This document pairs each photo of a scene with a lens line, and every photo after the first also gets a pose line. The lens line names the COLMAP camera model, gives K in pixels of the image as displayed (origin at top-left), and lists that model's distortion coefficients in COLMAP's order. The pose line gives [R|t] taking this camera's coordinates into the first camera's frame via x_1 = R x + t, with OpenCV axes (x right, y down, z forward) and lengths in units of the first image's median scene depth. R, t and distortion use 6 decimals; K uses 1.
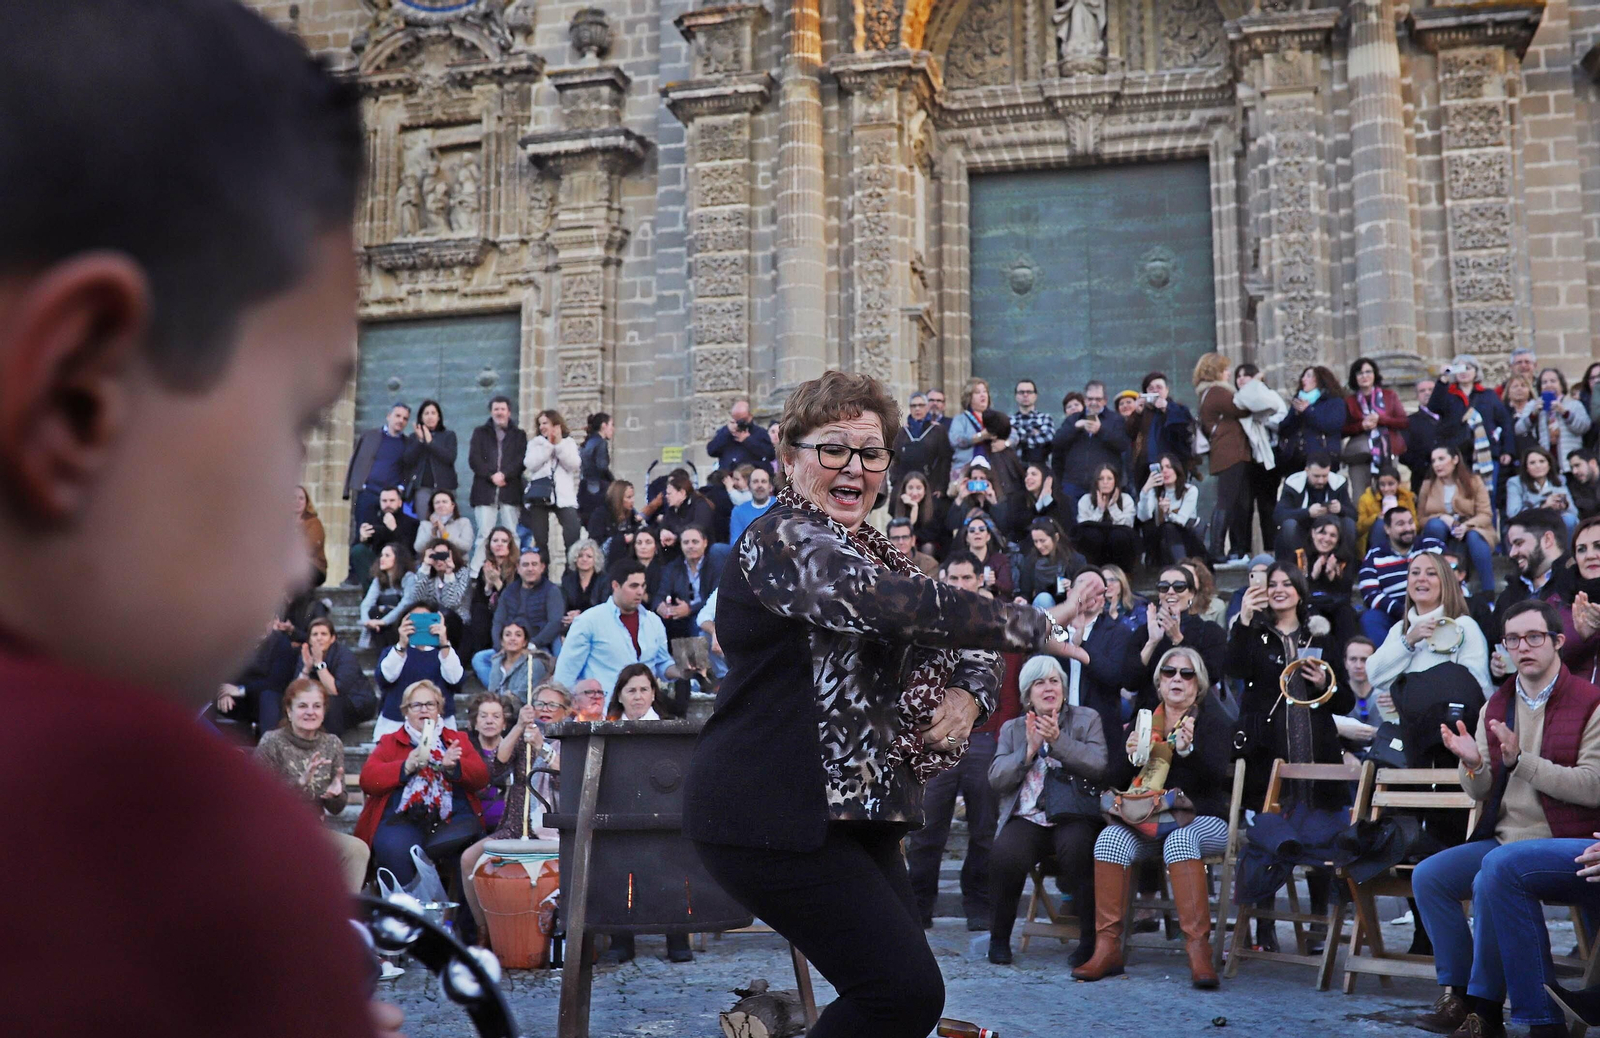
lens RADIAL K [[1588.3, 0, 798.6], [0, 1588.3, 492.7], [0, 0, 1]] dist [-0.076053, 0.137533]
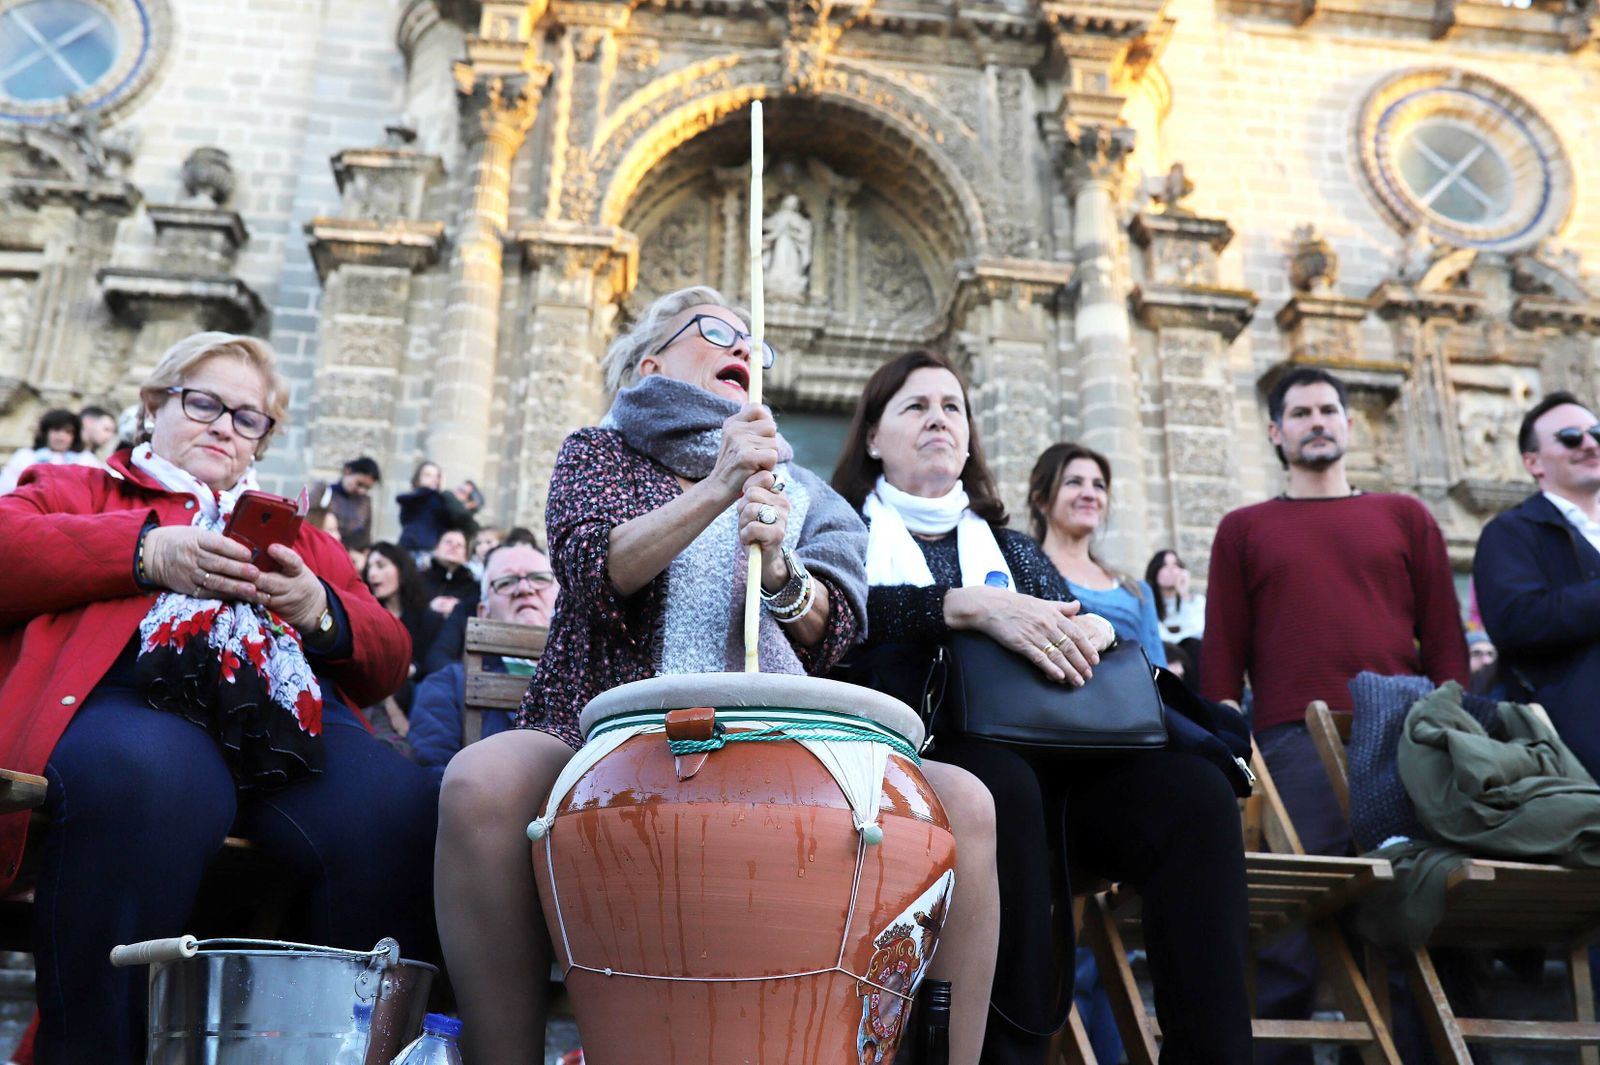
lens RADIAL K [[1492.2, 0, 772.7], [0, 1492.2, 525.8], [0, 0, 1]] dist [-0.045875, 0.053154]
pose [[0.937329, 0.150546, 0.314246, -0.079188], [-0.068974, 0.964168, -0.256169, 0.080198], [-0.341551, 0.218440, 0.914126, 0.245162]]
